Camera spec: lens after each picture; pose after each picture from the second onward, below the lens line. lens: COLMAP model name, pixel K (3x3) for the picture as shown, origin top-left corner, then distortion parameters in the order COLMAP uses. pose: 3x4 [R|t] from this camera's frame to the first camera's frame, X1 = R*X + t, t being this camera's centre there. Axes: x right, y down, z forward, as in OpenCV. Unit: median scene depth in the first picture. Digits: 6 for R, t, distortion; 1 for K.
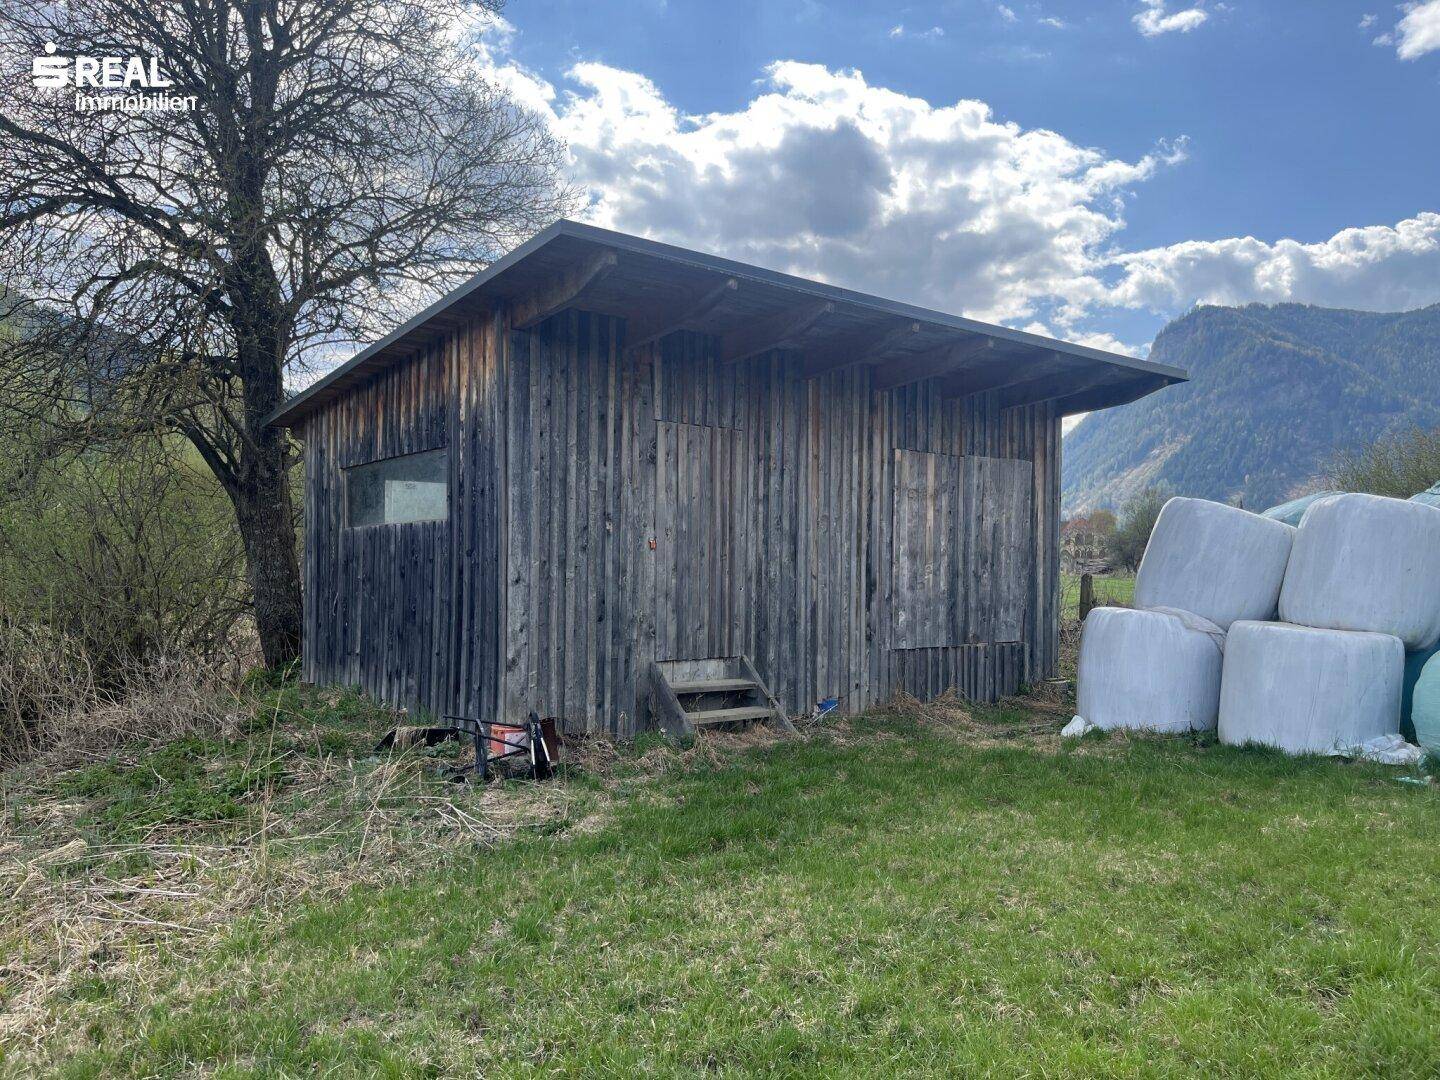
lens RADIAL K [[594.6, 0, 728.9], [0, 594.6, 538.7], [0, 0, 1]] dist [0.010830, -0.001007]
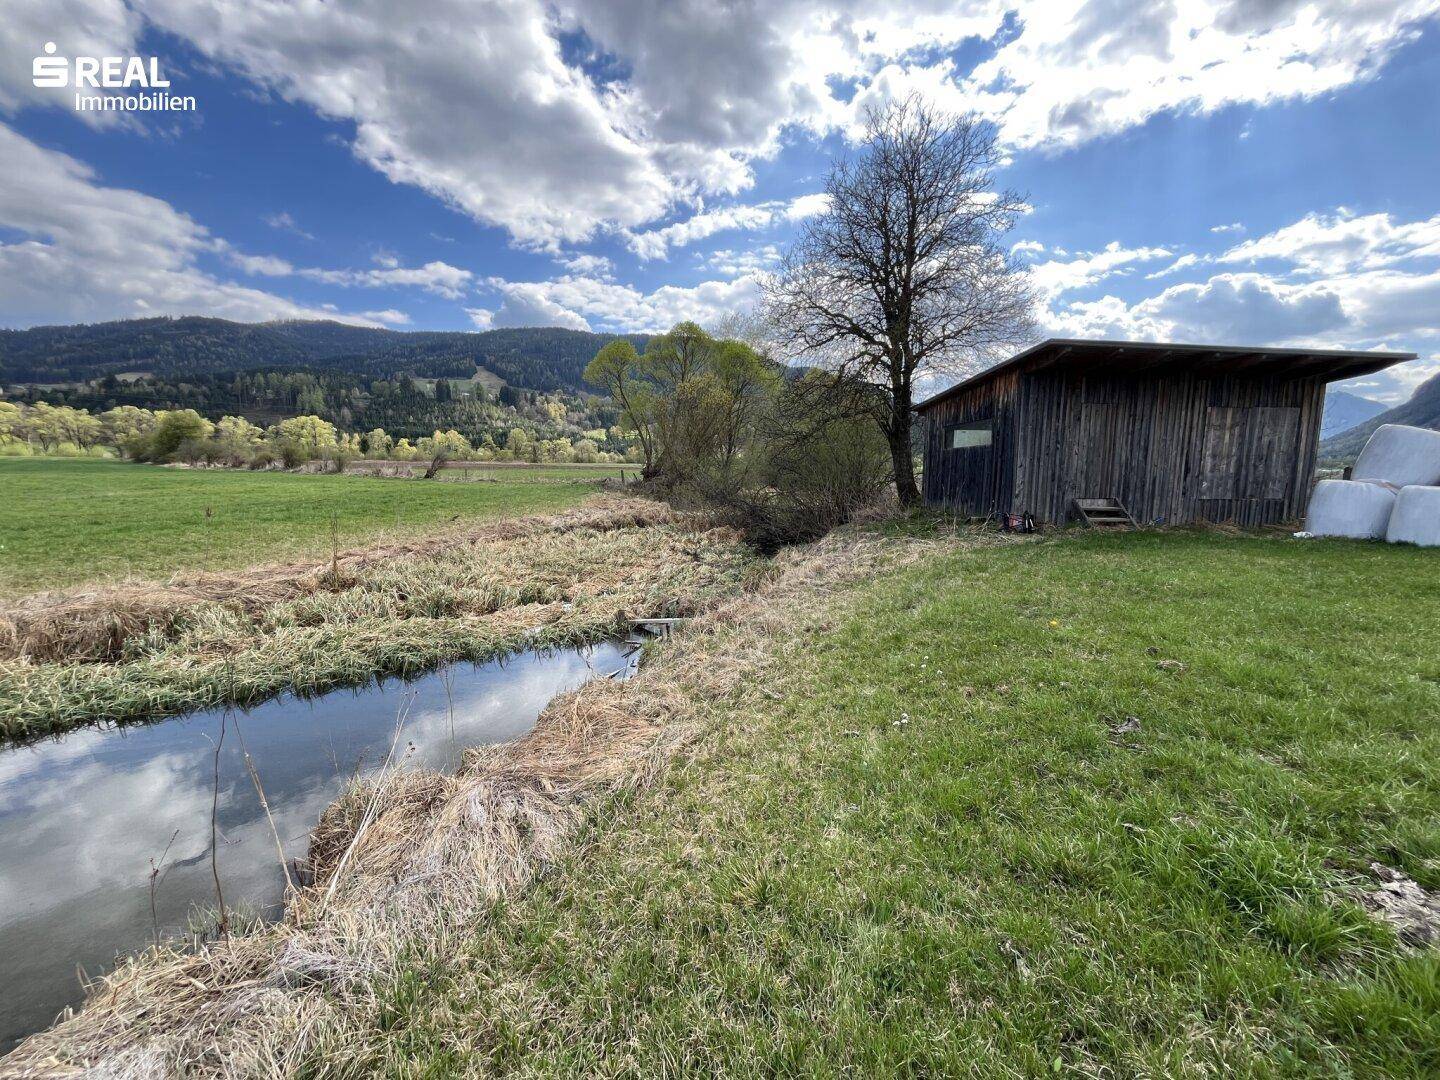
lens RADIAL K [[594.6, 0, 727.0], [0, 594.6, 535.5], [0, 0, 1]] dist [0.010830, -0.001007]
pose [[0.835712, 0.060333, -0.545844, 0.035926], [-0.000532, 0.994035, 0.109056, 0.081542], [0.549168, -0.090849, 0.830759, -1.899256]]
